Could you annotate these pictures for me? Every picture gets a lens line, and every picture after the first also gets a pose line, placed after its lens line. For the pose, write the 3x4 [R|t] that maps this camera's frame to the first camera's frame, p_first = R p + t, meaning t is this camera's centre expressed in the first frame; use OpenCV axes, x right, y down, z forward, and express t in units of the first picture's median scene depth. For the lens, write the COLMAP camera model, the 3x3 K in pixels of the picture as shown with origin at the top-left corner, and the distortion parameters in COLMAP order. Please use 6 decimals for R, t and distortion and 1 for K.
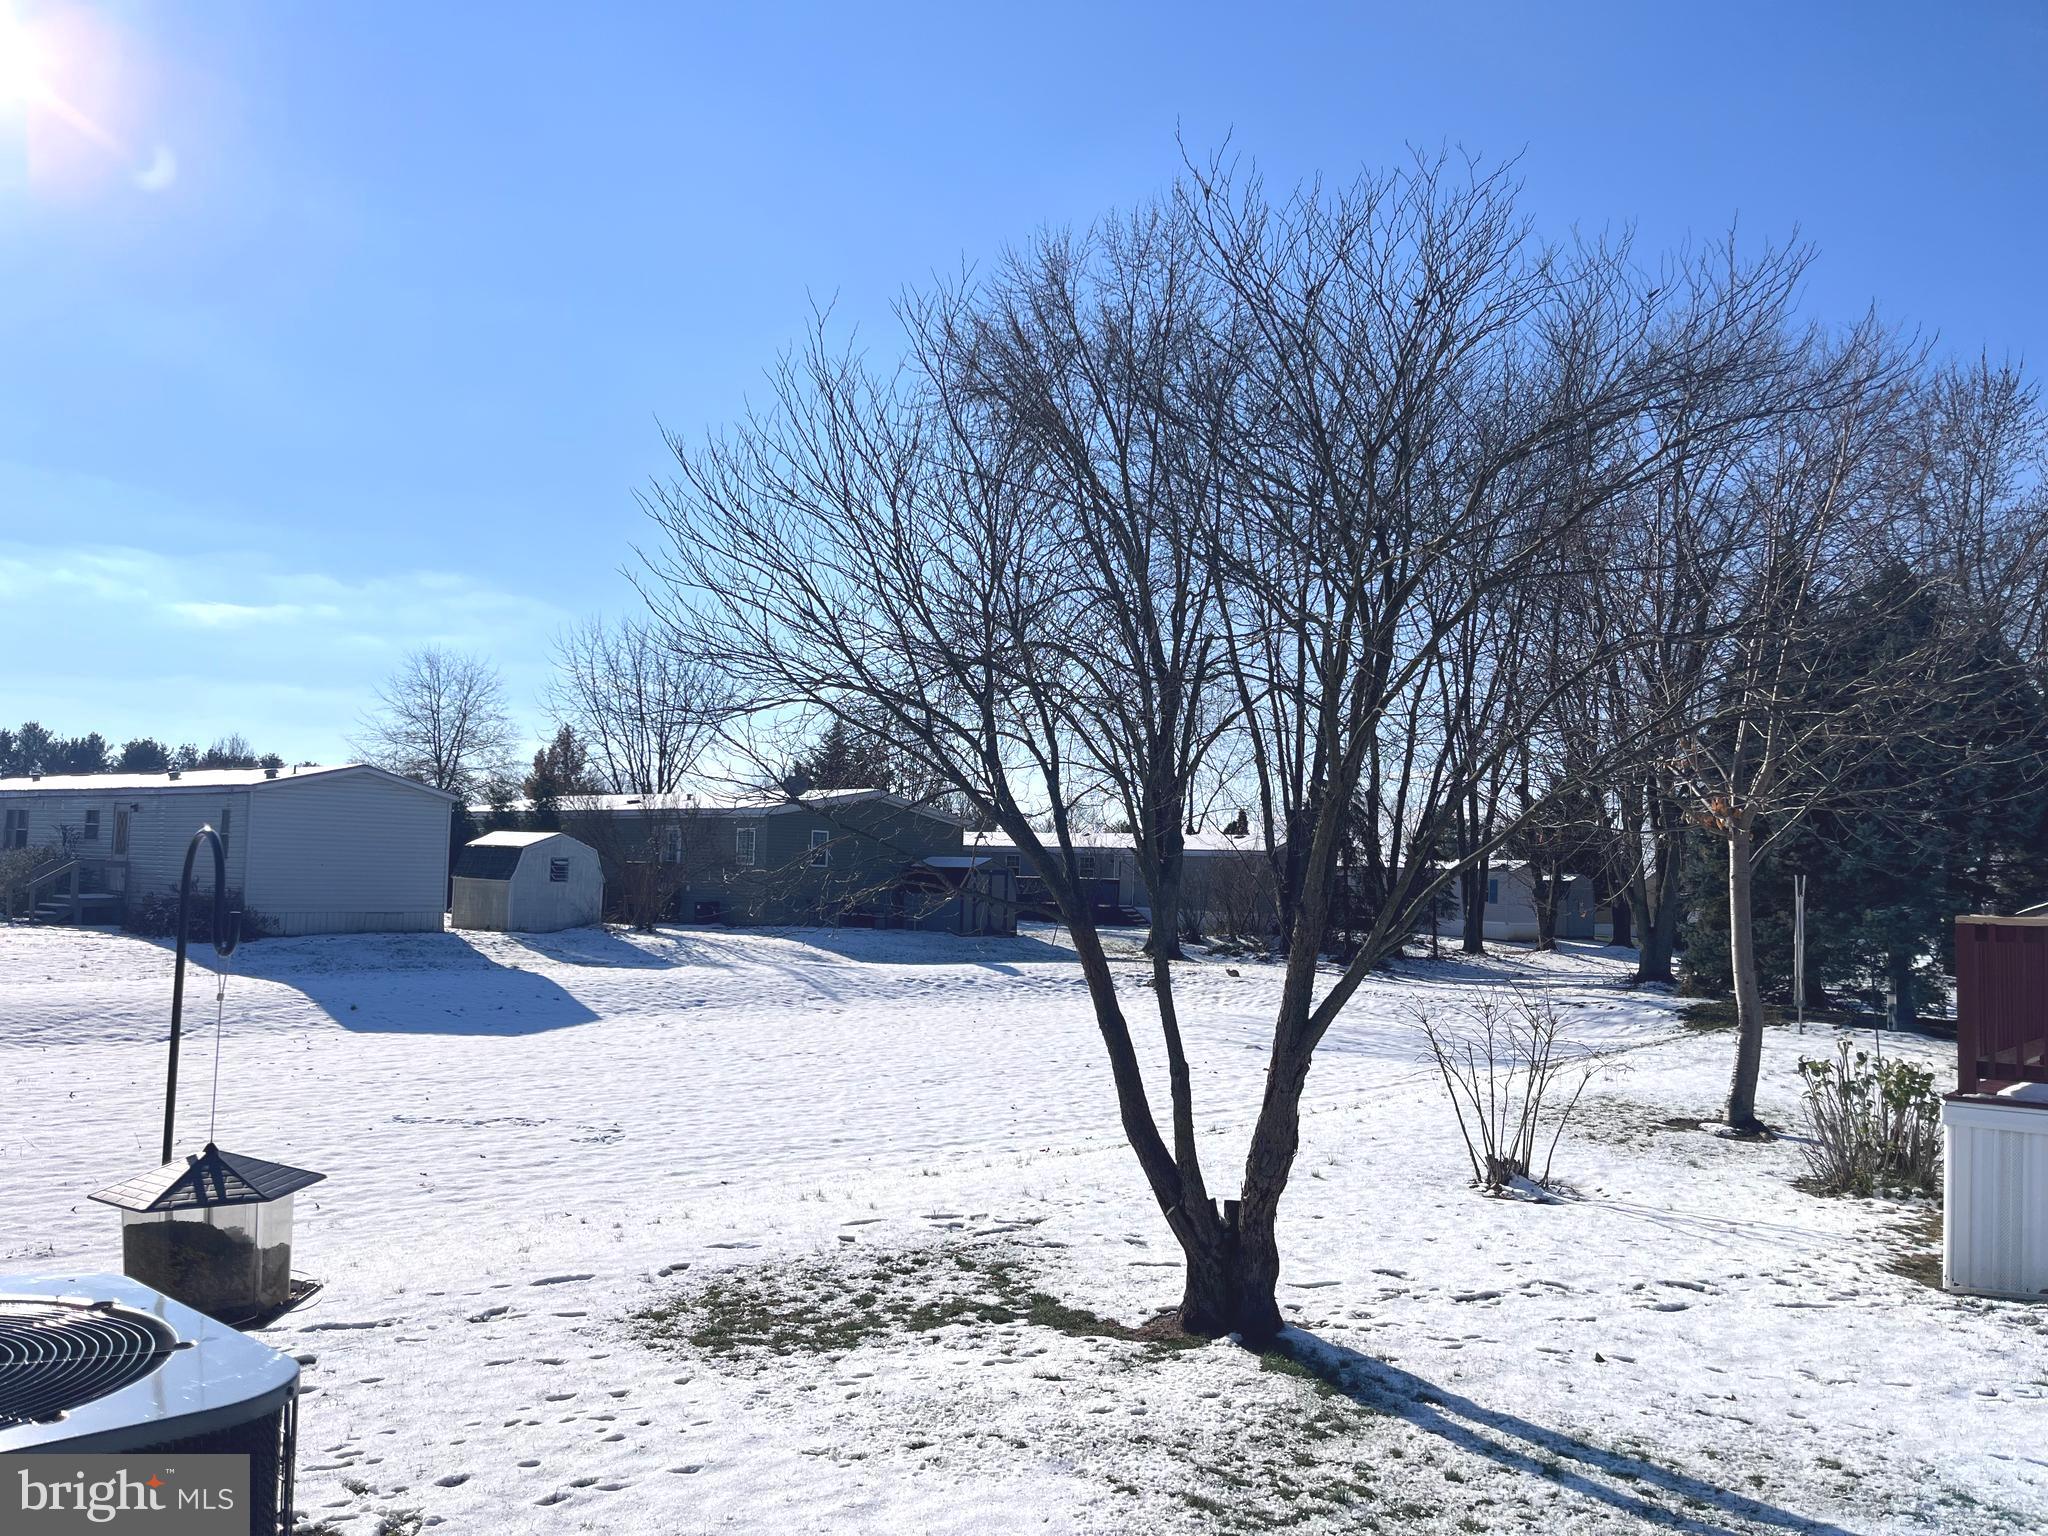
lens RADIAL K [[1529.5, 0, 1024.0], [0, 1529.5, 768.0], [0, 0, 1]] dist [0.058556, -0.085339]
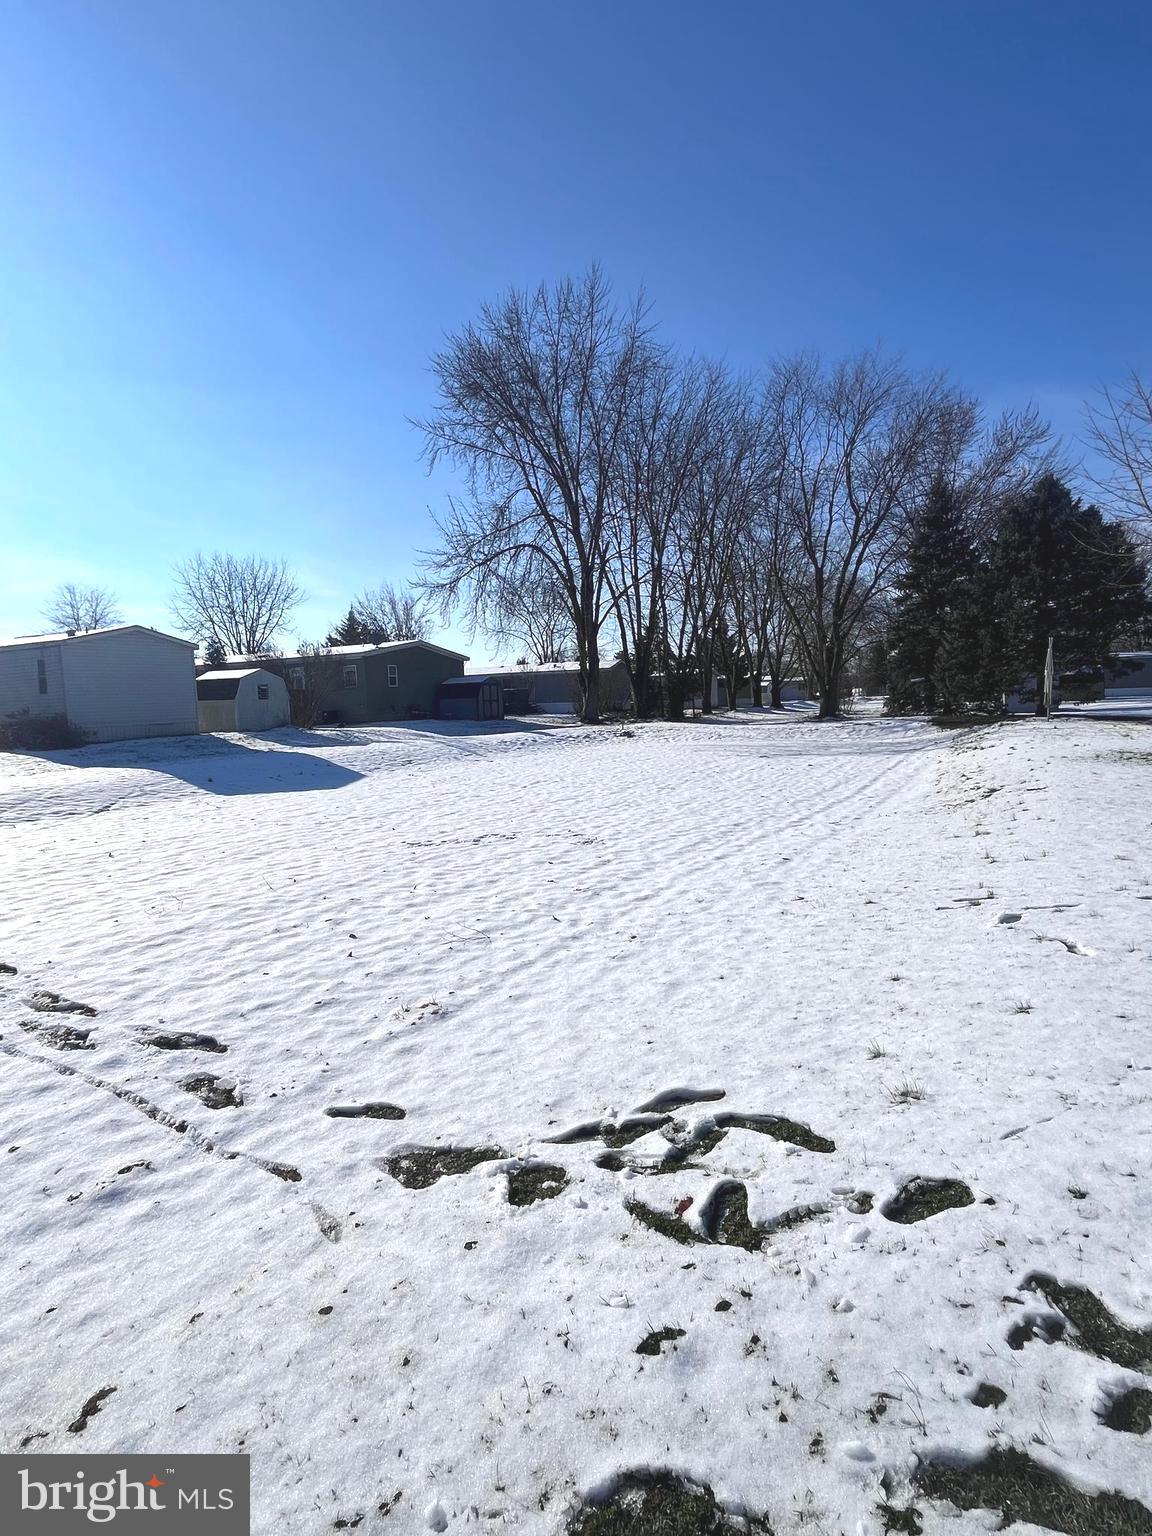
lens RADIAL K [[775.4, 0, 576.0], [0, 775.4, 768.0], [0, 0, 1]] dist [0.000135, 0.000042]
pose [[0.978456, -0.076079, 0.191925, -0.120492], [0.042401, 0.983862, 0.173835, 0.013827], [-0.202053, -0.161952, 0.965891, 0.106635]]
